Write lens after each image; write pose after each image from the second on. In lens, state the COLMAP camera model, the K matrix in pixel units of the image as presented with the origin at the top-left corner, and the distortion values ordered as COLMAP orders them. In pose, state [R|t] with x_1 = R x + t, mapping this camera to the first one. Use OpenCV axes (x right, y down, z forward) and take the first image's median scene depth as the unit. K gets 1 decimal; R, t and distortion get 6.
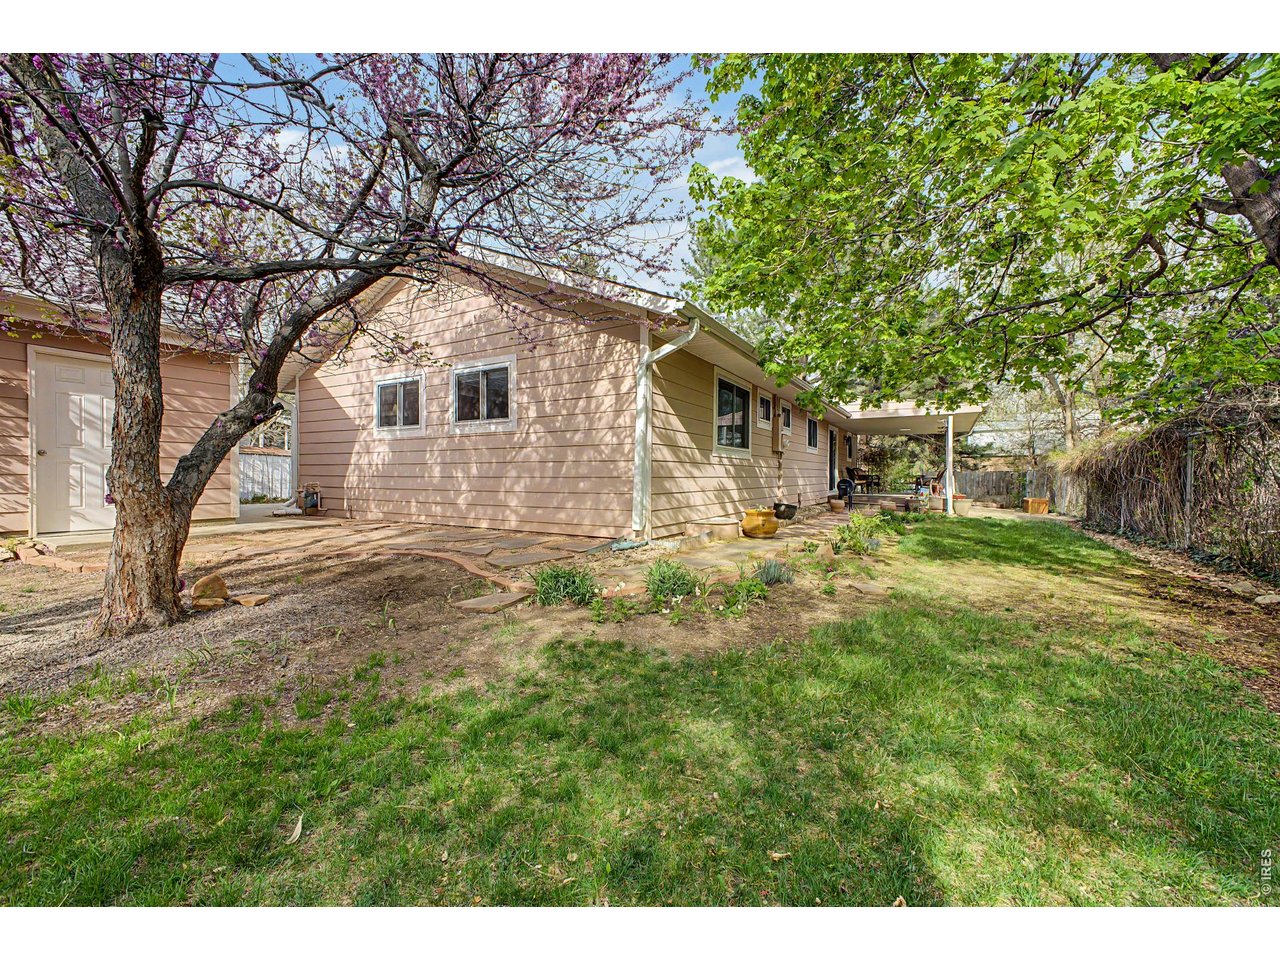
lens RADIAL K [[501.1, 0, 631.3], [0, 501.1, 477.7], [0, 0, 1]] dist [0.009328, -0.002767]
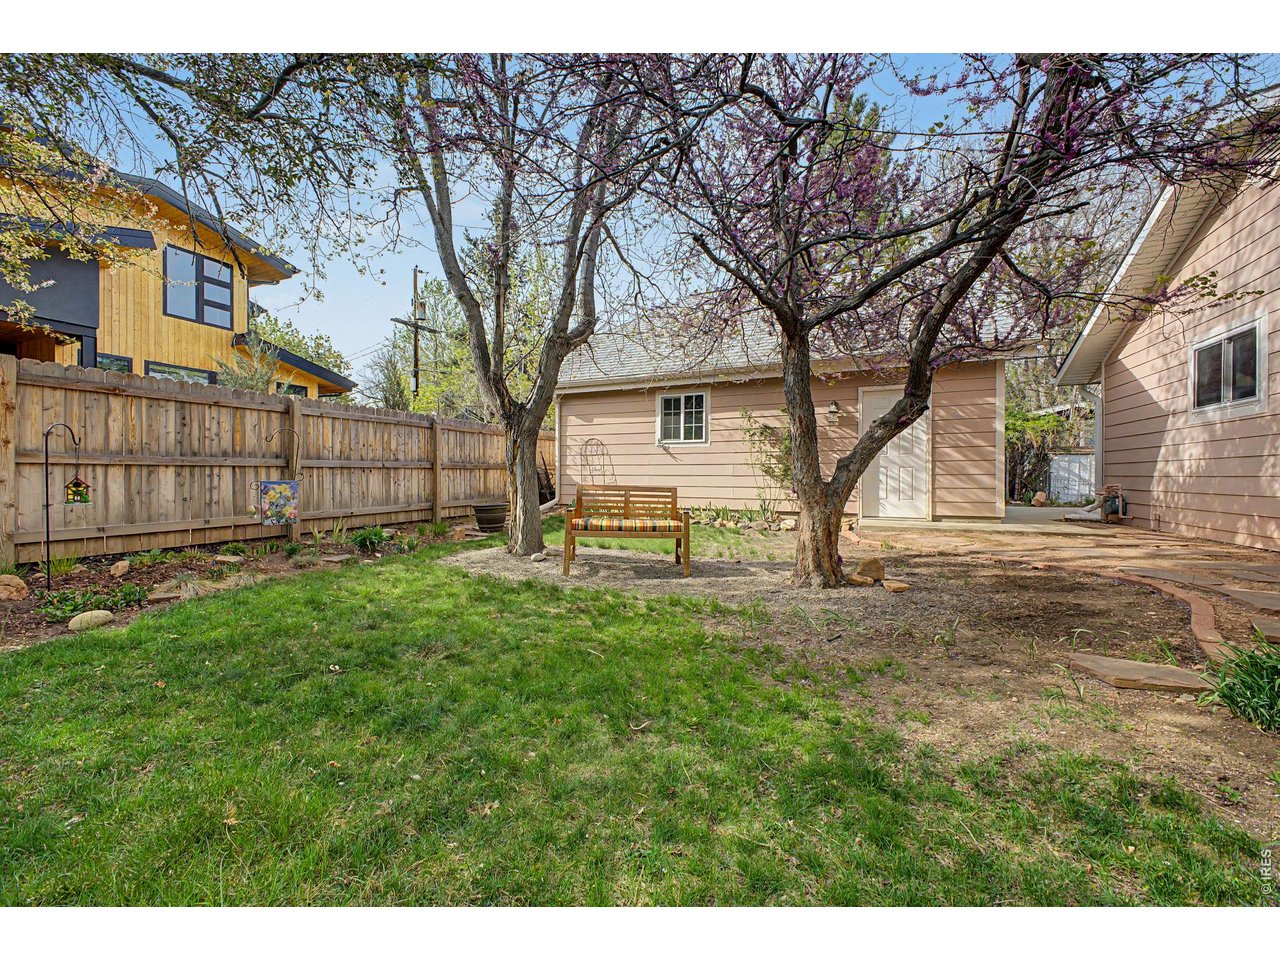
lens RADIAL K [[501.1, 0, 646.5], [0, 501.1, 479.2], [0, 0, 1]] dist [0.009328, -0.002767]
pose [[0.139620, 0.000874, -0.990205, 0.150171], [-0.005259, 0.999986, 0.000141, 0.007075], [0.990191, 0.005188, 0.139623, 0.182305]]
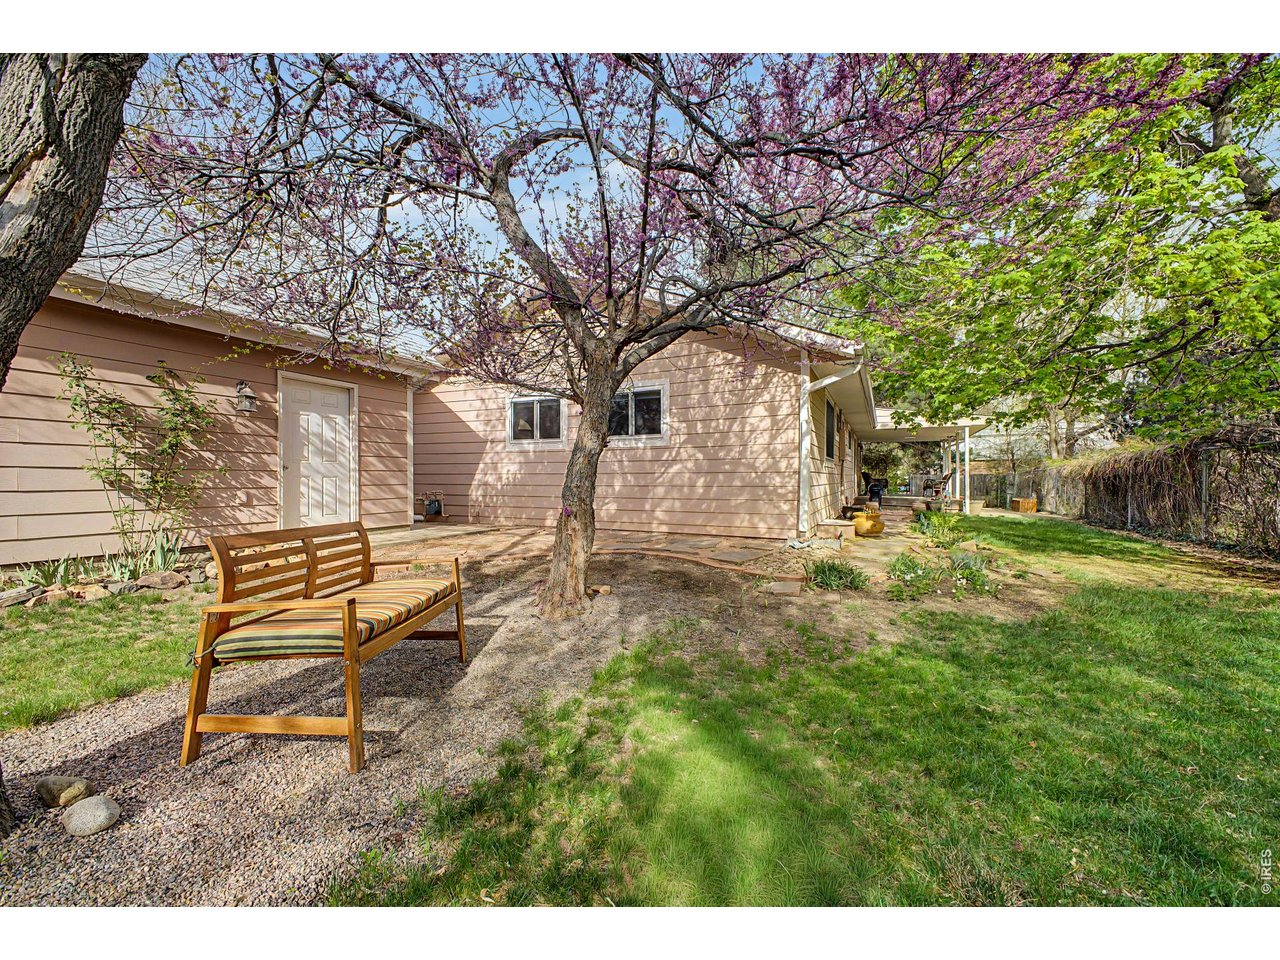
lens RADIAL K [[501.1, 0, 623.8], [0, 501.1, 479.9], [0, 0, 1]] dist [0.009328, -0.002767]
pose [[0.993556, -0.003218, 0.113299, -0.521365], [0.003071, 0.999994, 0.001472, -0.019643], [-0.113303, -0.001114, 0.993560, -0.150275]]
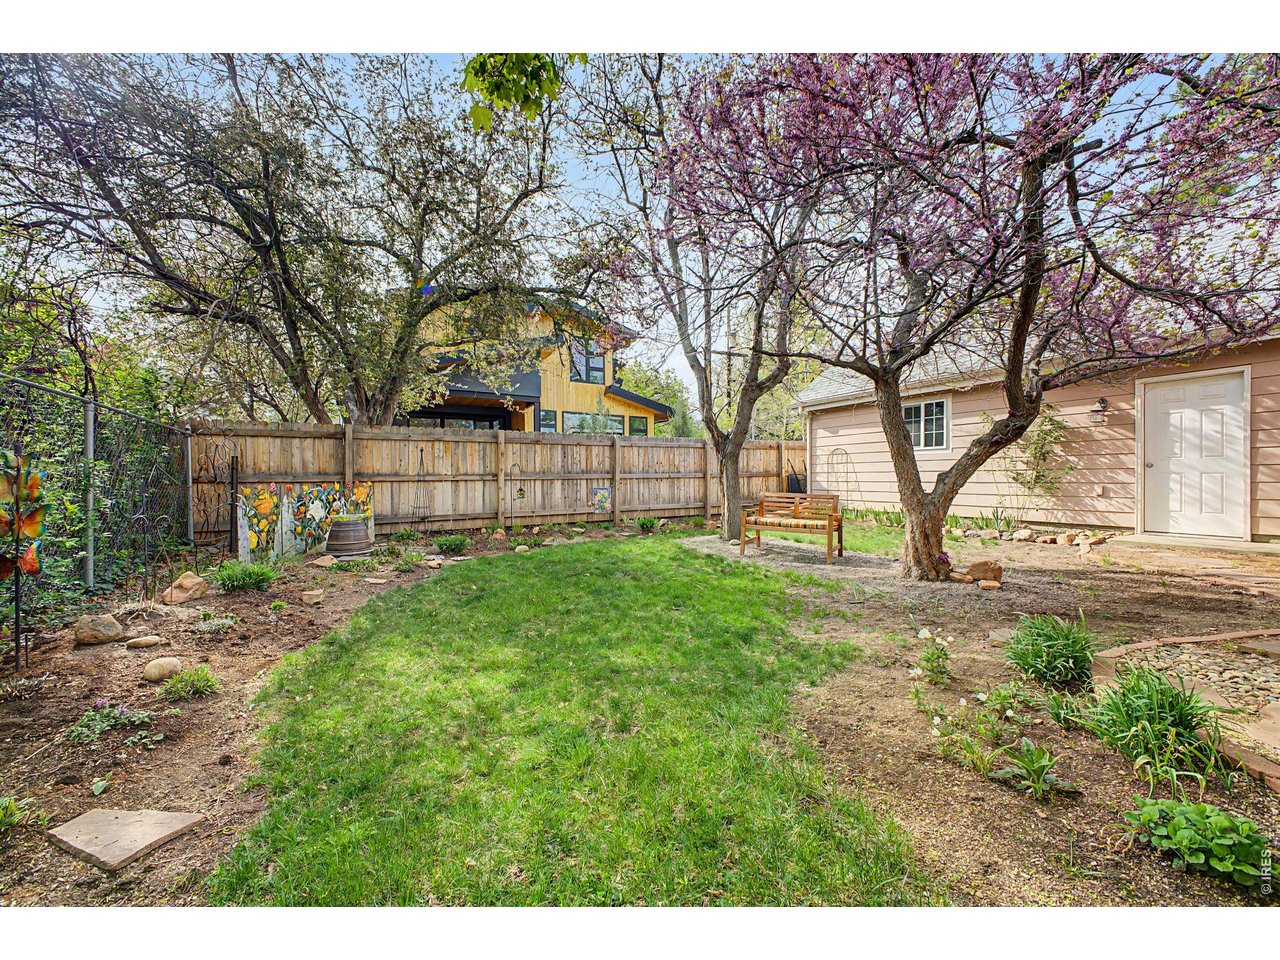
lens RADIAL K [[501.1, 0, 644.4], [0, 501.1, 481.1], [0, 0, 1]] dist [0.009328, -0.002767]
pose [[-0.486035, 0.001541, -0.873938, 0.444553], [-0.002097, 0.999994, 0.002930, -0.010764], [0.873937, 0.003256, -0.486029, 0.509578]]
